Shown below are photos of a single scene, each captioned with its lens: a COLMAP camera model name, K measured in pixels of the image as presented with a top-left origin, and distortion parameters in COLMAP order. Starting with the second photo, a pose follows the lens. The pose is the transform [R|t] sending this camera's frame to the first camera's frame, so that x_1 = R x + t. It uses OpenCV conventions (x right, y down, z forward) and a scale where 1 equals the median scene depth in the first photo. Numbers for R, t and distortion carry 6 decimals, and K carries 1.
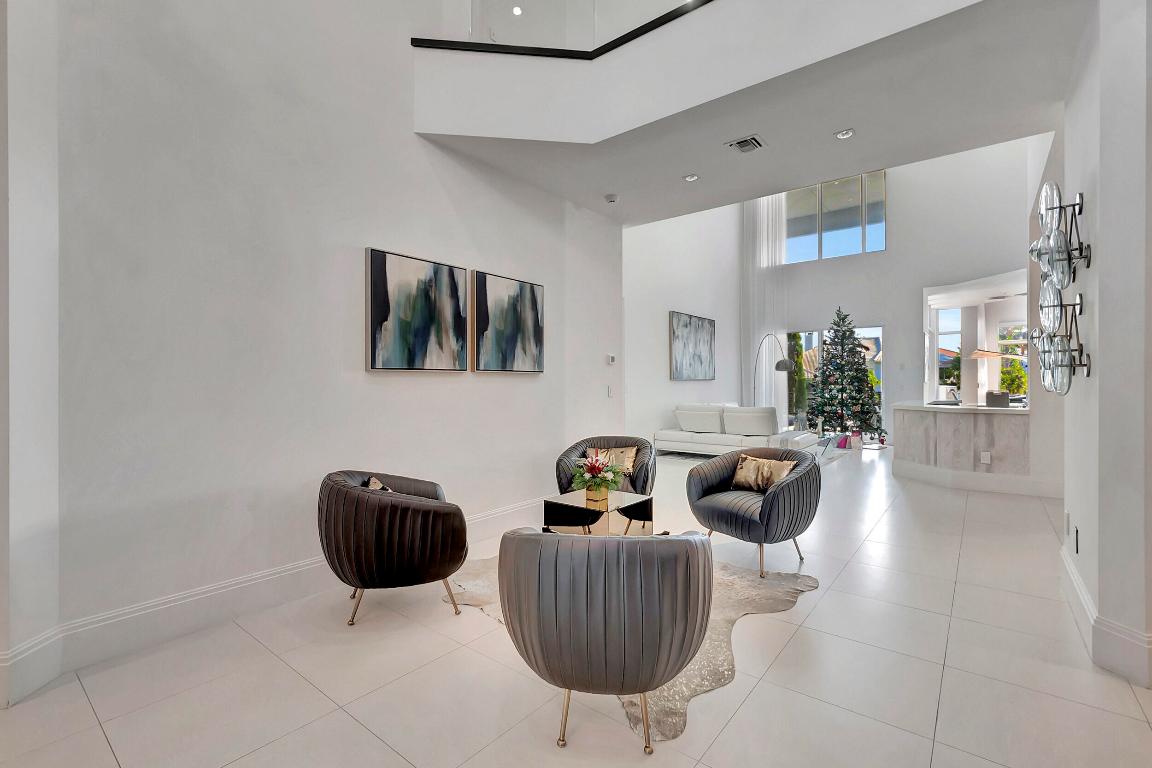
lens RADIAL K [[510.9, 0, 576.5], [0, 510.9, 387.3], [0, 0, 1]] dist [-0.000063, -0.001127]
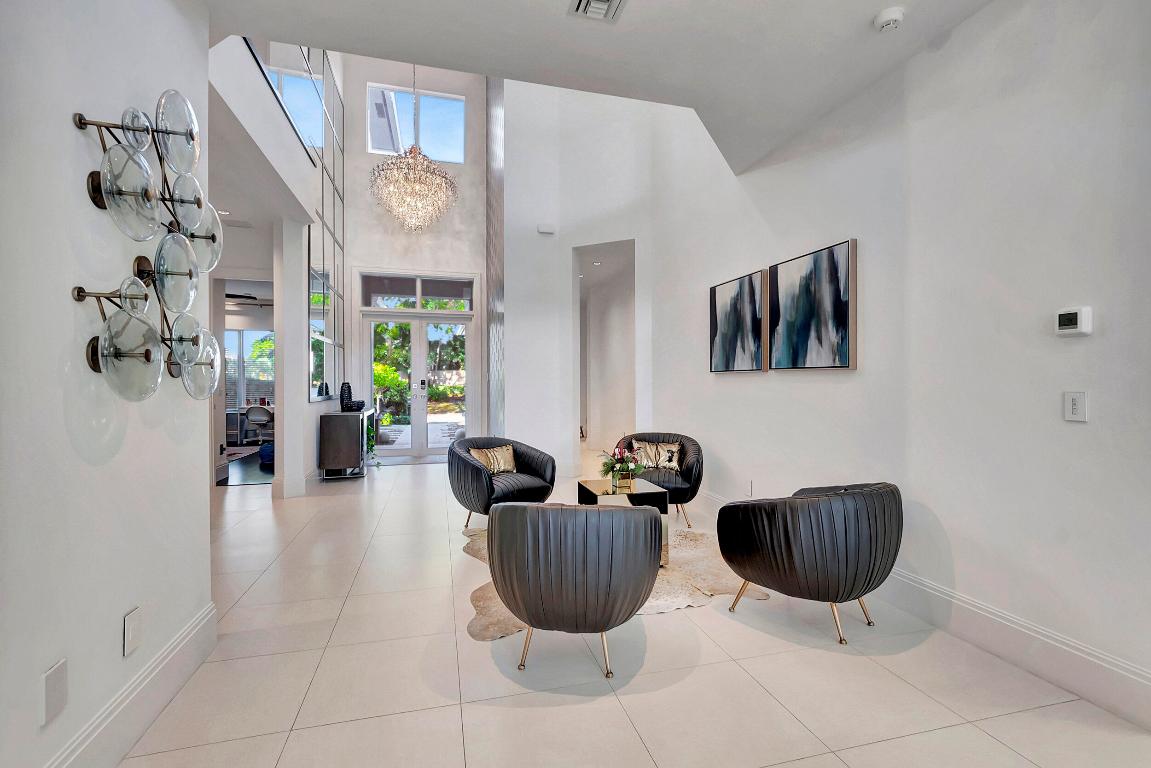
lens RADIAL K [[510.4, 0, 564.6], [0, 510.4, 376.3], [0, 0, 1]] dist [-0.000063, -0.001127]
pose [[-0.604107, 0.017992, -0.796700, 0.566579], [0.022033, 0.999740, 0.005871, -0.023710], [0.796599, -0.014007, -0.604346, 0.885794]]
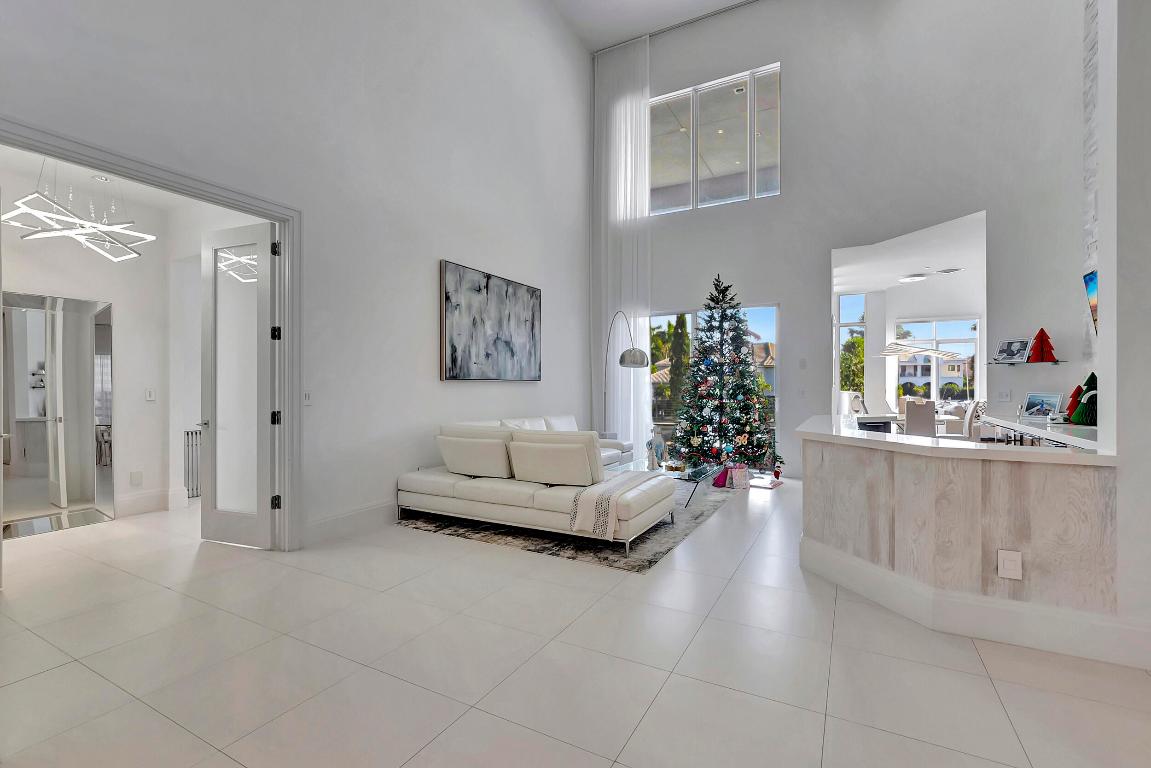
lens RADIAL K [[510.4, 0, 577.0], [0, 510.4, 383.6], [0, 0, 1]] dist [-0.000063, -0.001127]
pose [[0.983658, 0.009604, 0.179789, 0.364847], [-0.007367, 0.999887, -0.013110, -0.006149], [-0.179894, 0.011572, 0.983618, 0.642586]]
